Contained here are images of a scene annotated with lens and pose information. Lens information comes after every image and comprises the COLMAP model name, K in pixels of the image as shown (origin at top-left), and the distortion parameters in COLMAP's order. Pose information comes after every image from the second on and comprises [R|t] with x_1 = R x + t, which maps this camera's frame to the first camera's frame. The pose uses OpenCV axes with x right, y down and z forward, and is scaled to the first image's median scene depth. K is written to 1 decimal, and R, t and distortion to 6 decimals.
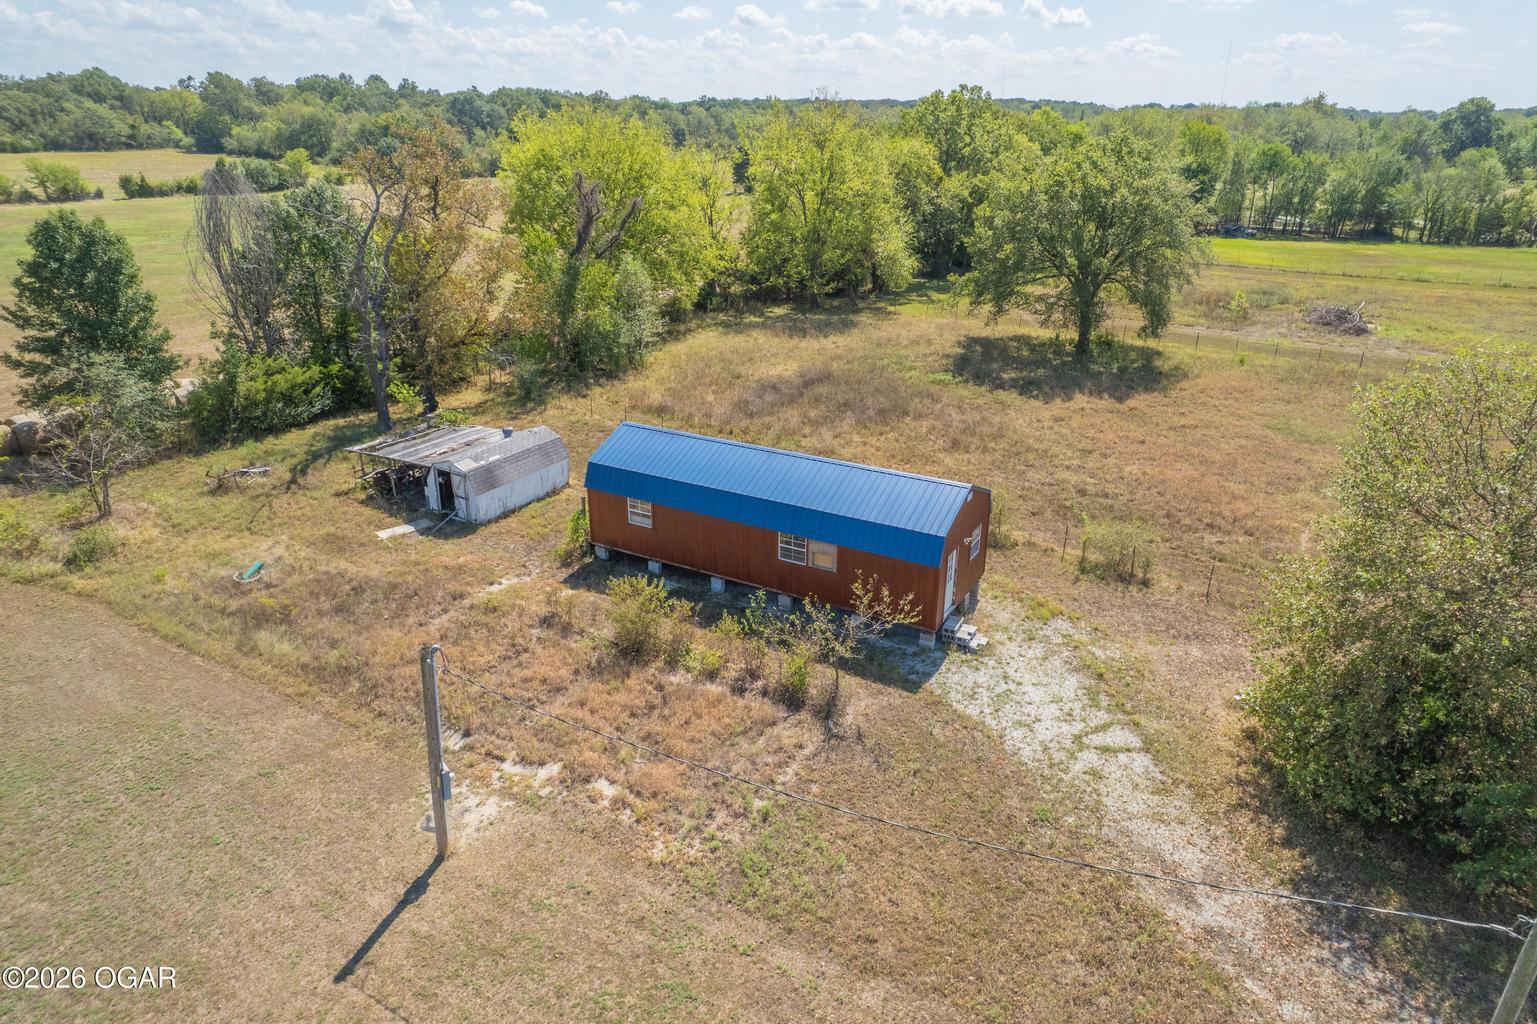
lens RADIAL K [[983.9, 0, 768.5], [0, 983.9, 512.0], [0, 0, 1]] dist [-0.068655, 0.062692]
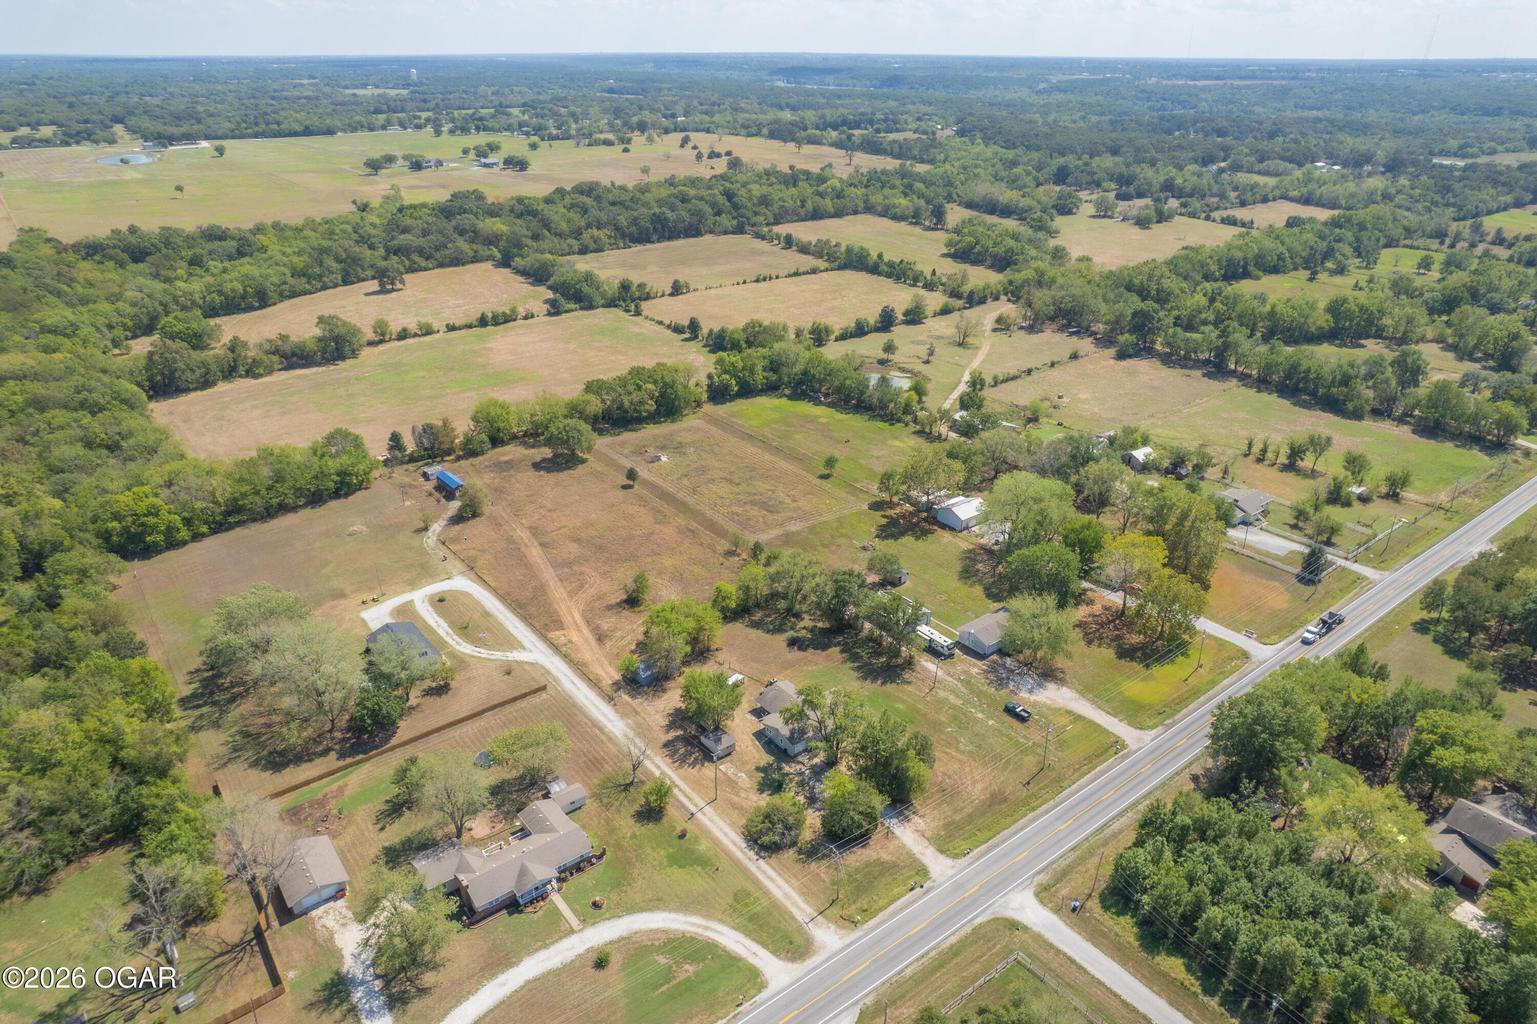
lens RADIAL K [[984.7, 0, 765.2], [0, 984.7, 516.5], [0, 0, 1]] dist [-0.085748, 0.076213]
pose [[0.936252, 0.154801, -0.315386, 0.683914], [-0.135889, 0.987387, 0.081242, -0.100152], [0.323985, -0.033205, 0.945479, -0.805920]]
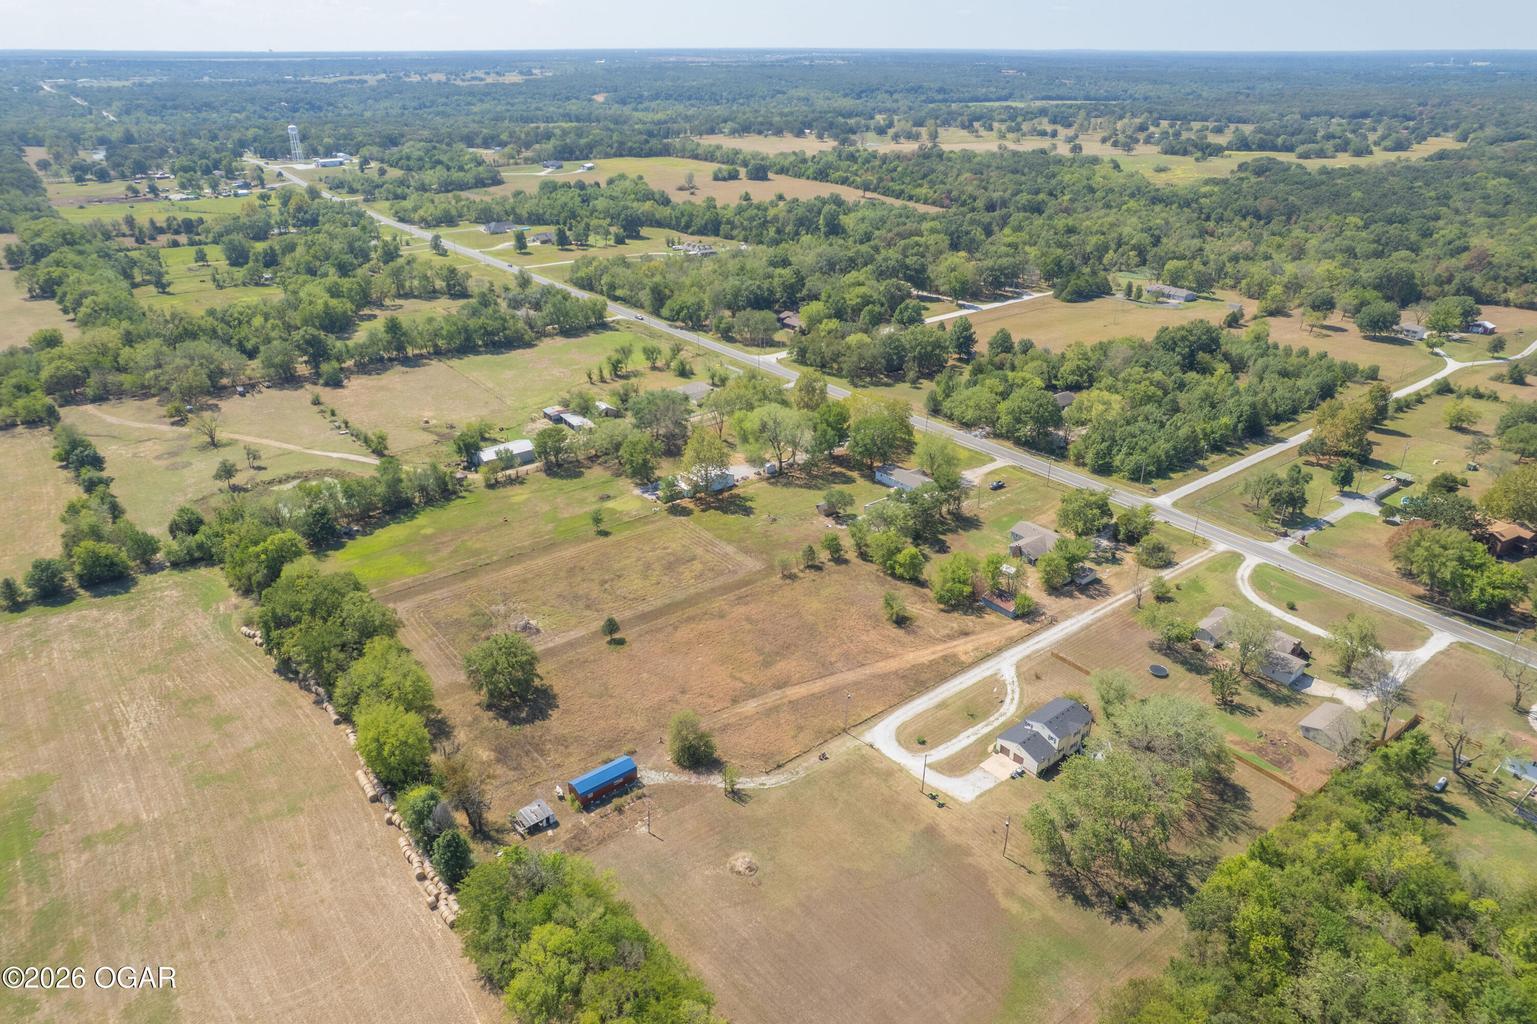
lens RADIAL K [[984.7, 0, 765.2], [0, 984.7, 516.5], [0, 0, 1]] dist [-0.085748, 0.076213]
pose [[0.354655, -0.406574, 0.841972, -0.462802], [0.352678, 0.892161, 0.282254, -0.320289], [-0.865932, 0.196842, 0.459799, -0.339002]]
